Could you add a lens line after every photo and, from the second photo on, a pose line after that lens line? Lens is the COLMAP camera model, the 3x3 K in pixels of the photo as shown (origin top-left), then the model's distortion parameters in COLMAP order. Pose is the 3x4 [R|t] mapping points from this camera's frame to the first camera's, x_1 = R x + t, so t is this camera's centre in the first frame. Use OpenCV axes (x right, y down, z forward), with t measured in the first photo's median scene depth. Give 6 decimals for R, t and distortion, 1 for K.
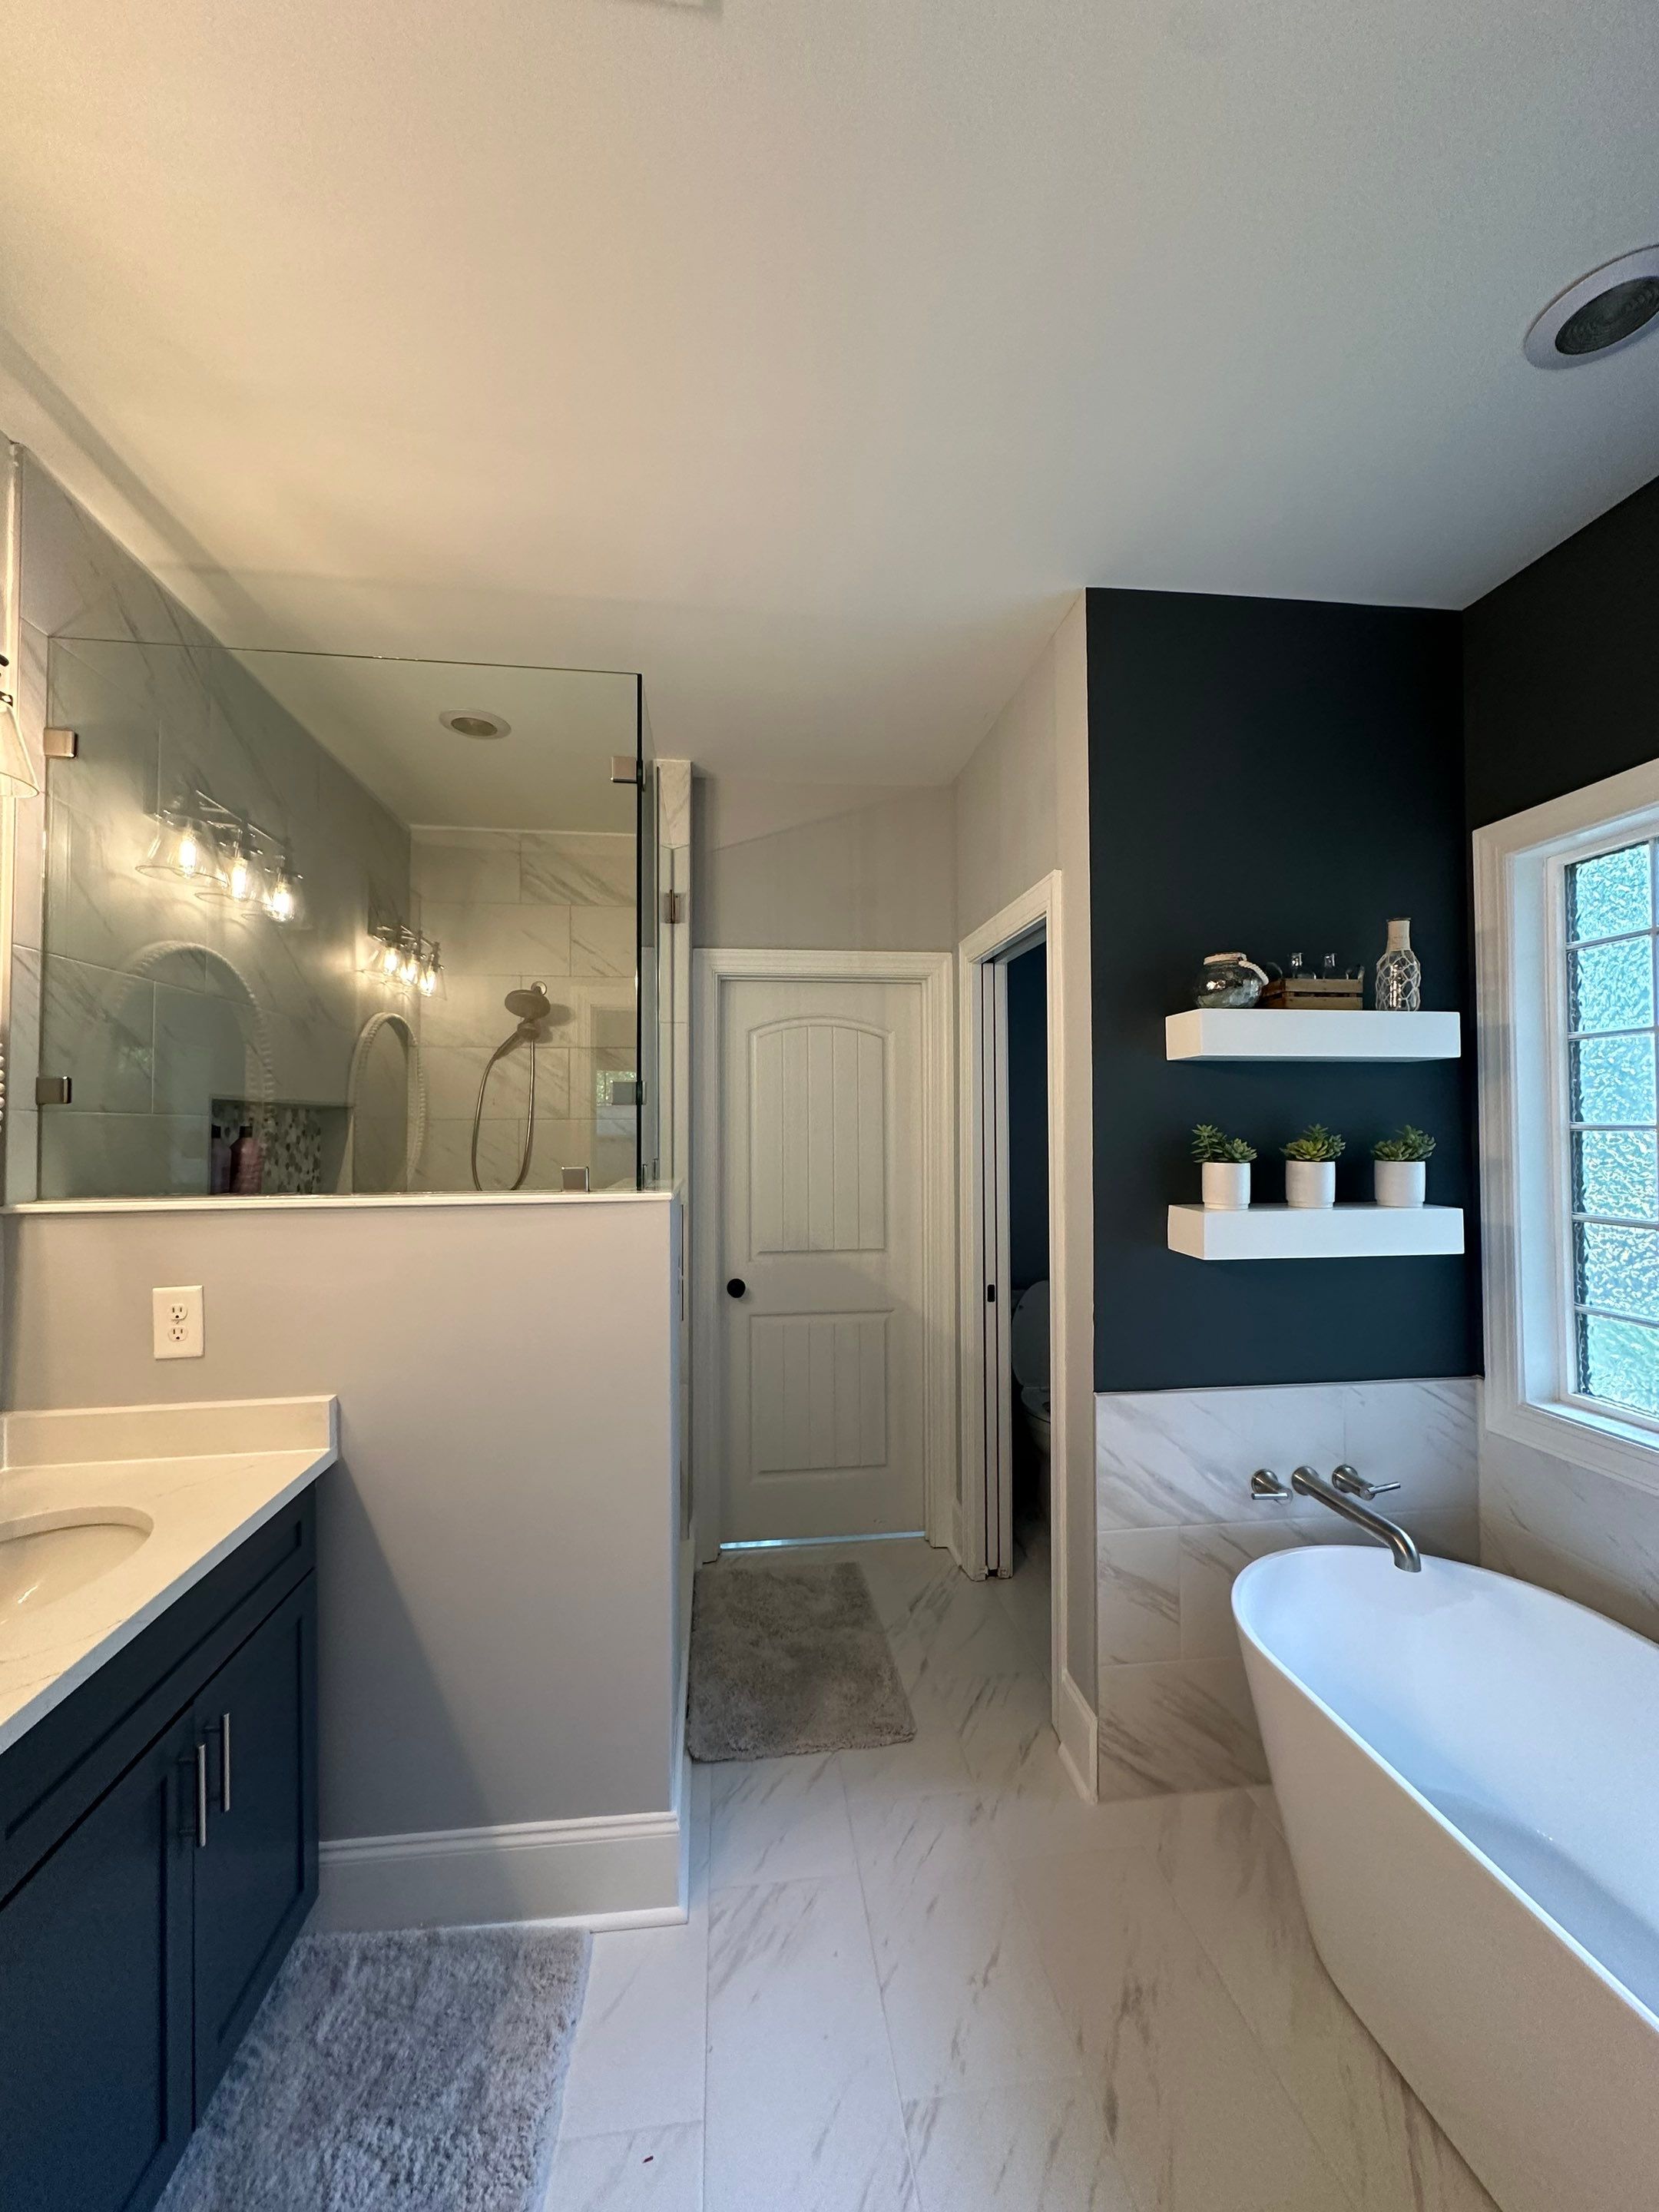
lens RADIAL K [[881.0, 0, 830.6], [0, 881.0, 1105.0], [0, 0, 1]] dist [-0.001381, 0.000410]
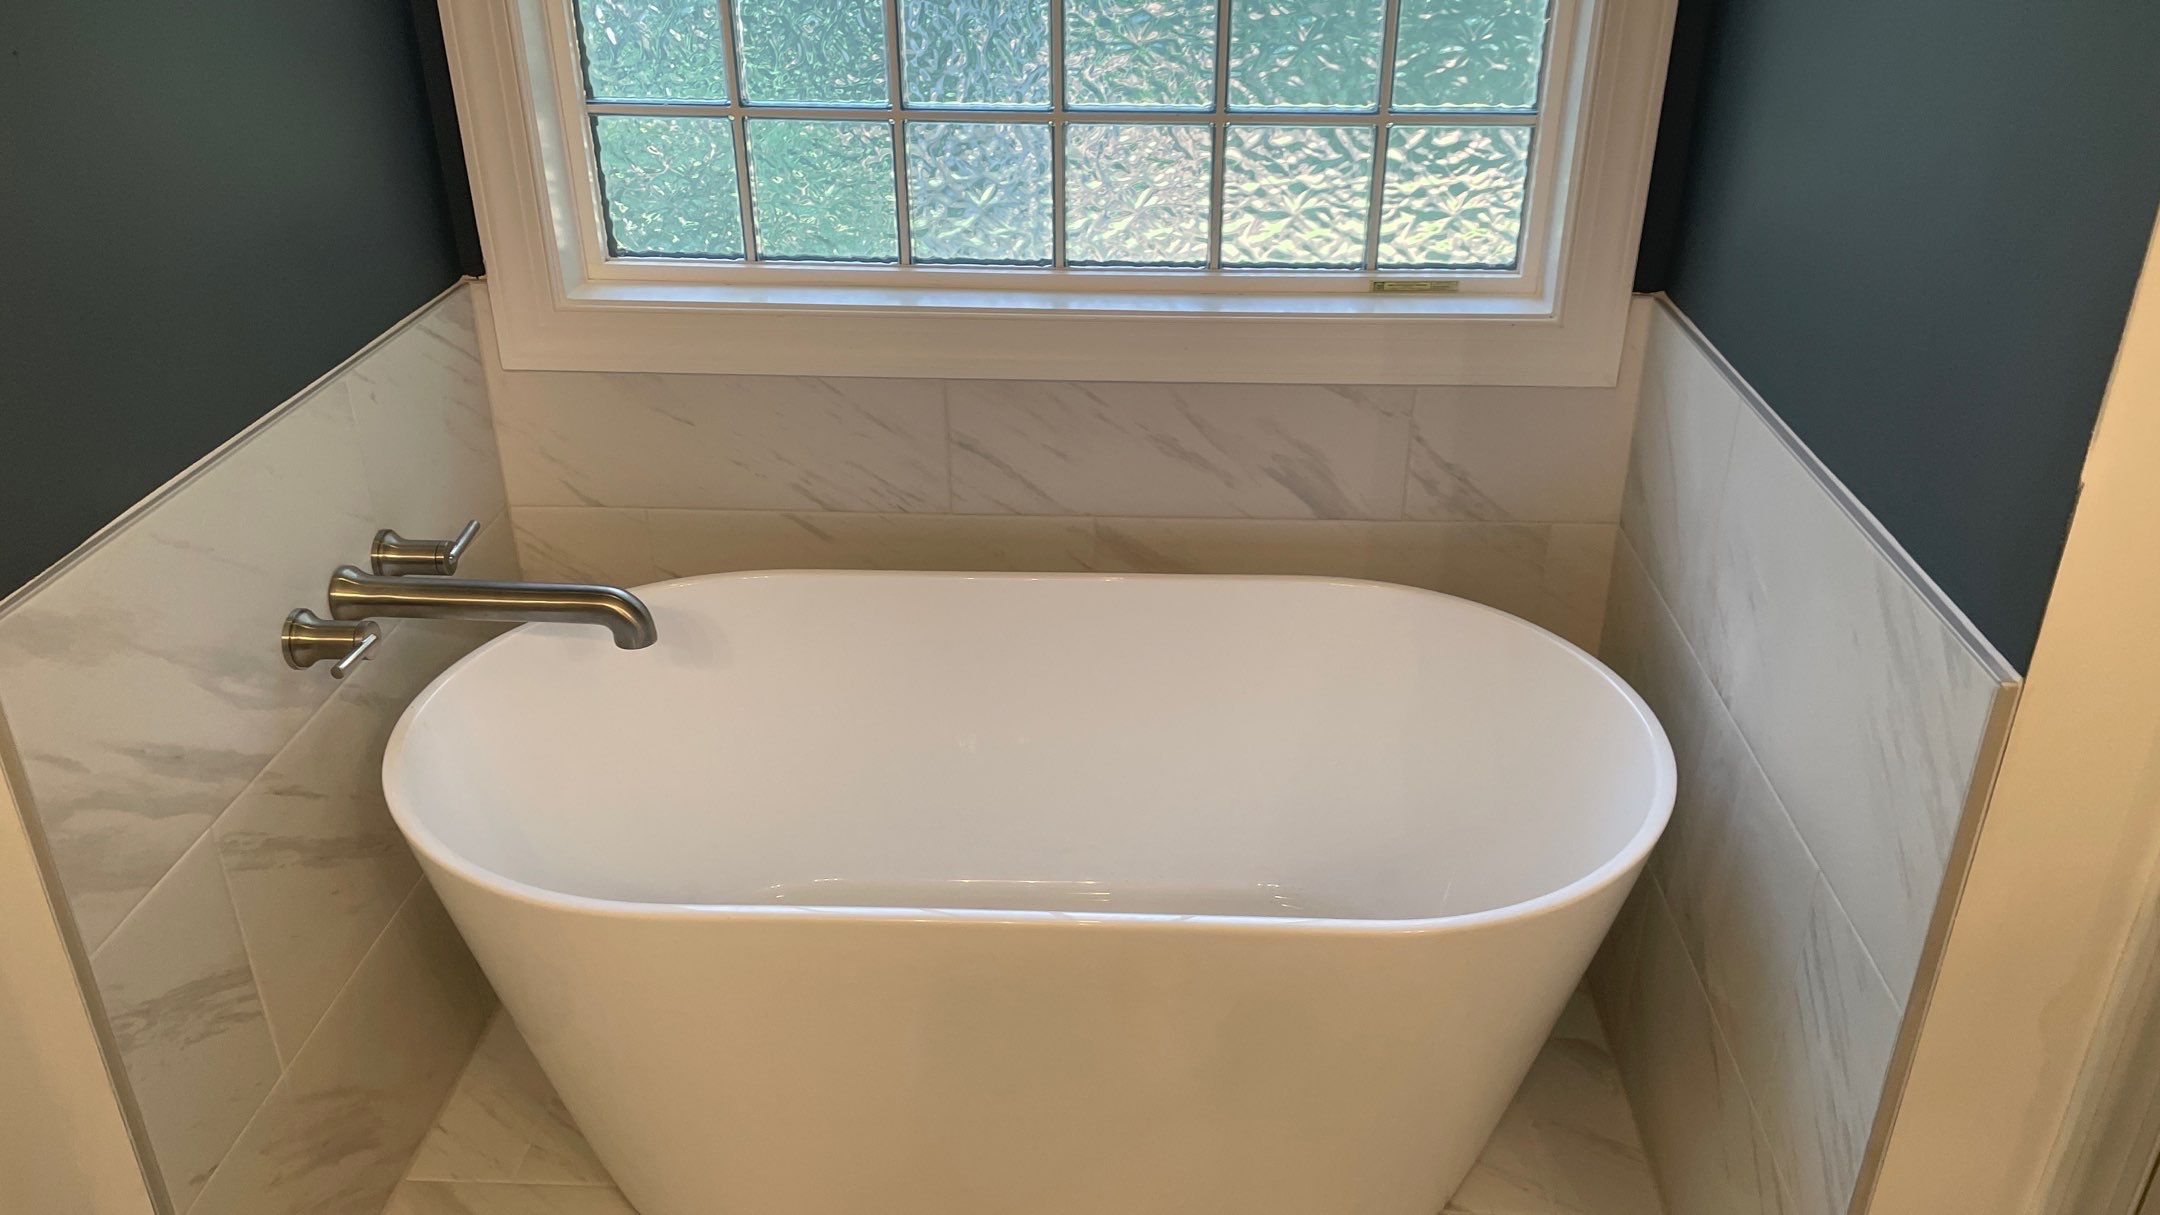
lens RADIAL K [[1620.9, 0, 1089.1], [0, 1620.9, 622.9], [0, 0, 1]] dist [0.096769, -0.127581]
pose [[0.163341, -0.446762, 0.879615, -0.168105], [-0.029251, 0.889005, 0.456963, 0.033572], [-0.986136, -0.100371, 0.132143, 0.507517]]
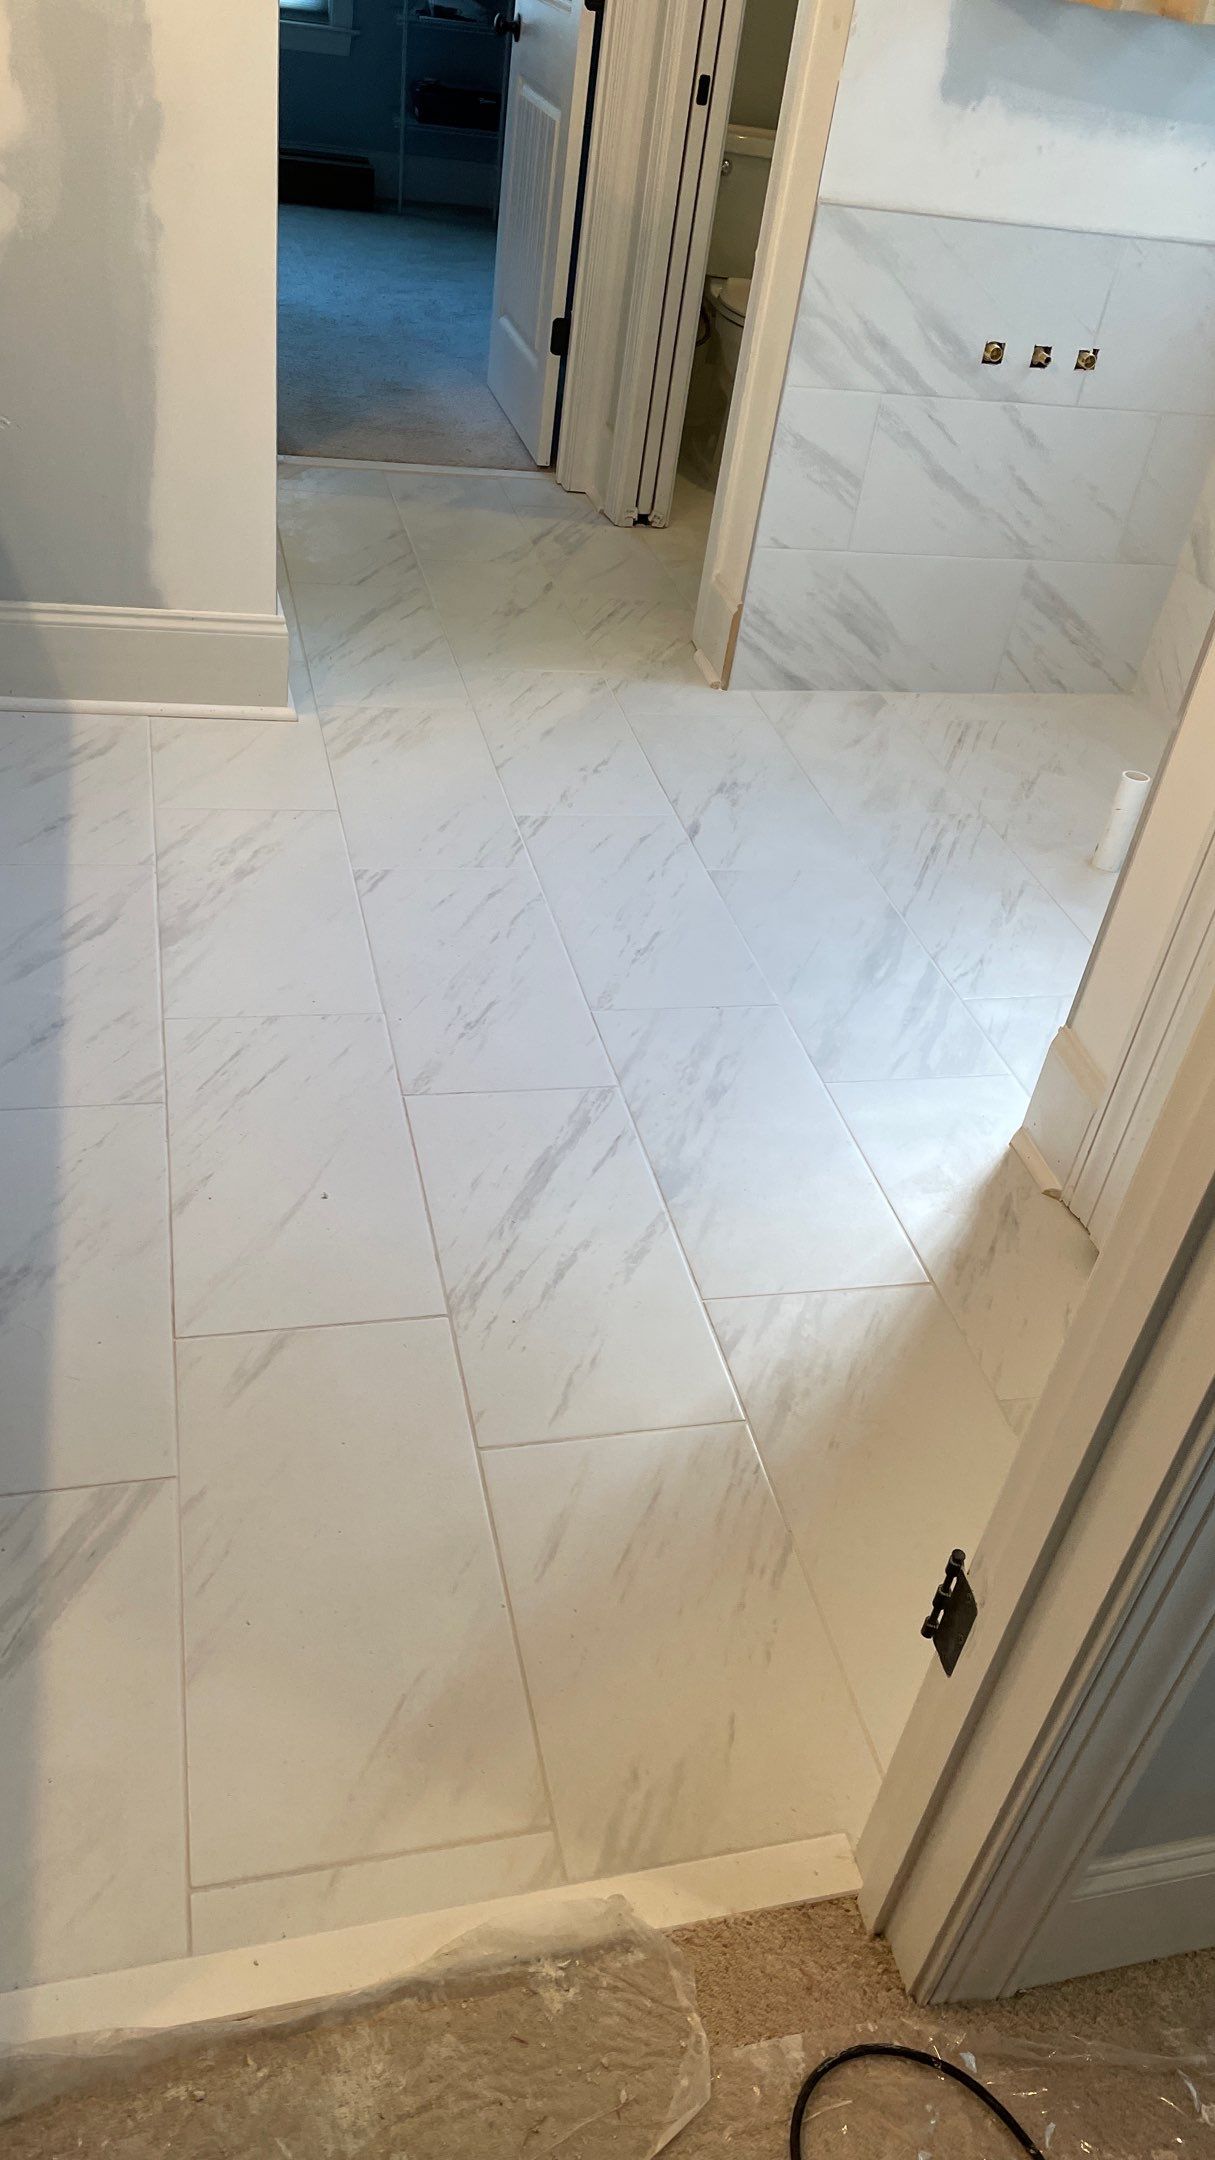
lens RADIAL K [[1620.9, 0, 630.7], [0, 1620.9, 1081.7], [0, 0, 1]] dist [0.096769, -0.127581]
pose [[0.982739, 0.036675, 0.181324, -0.095082], [-0.141865, 0.778482, 0.611425, 0.068567], [-0.118734, -0.626595, 0.770248, -0.575544]]
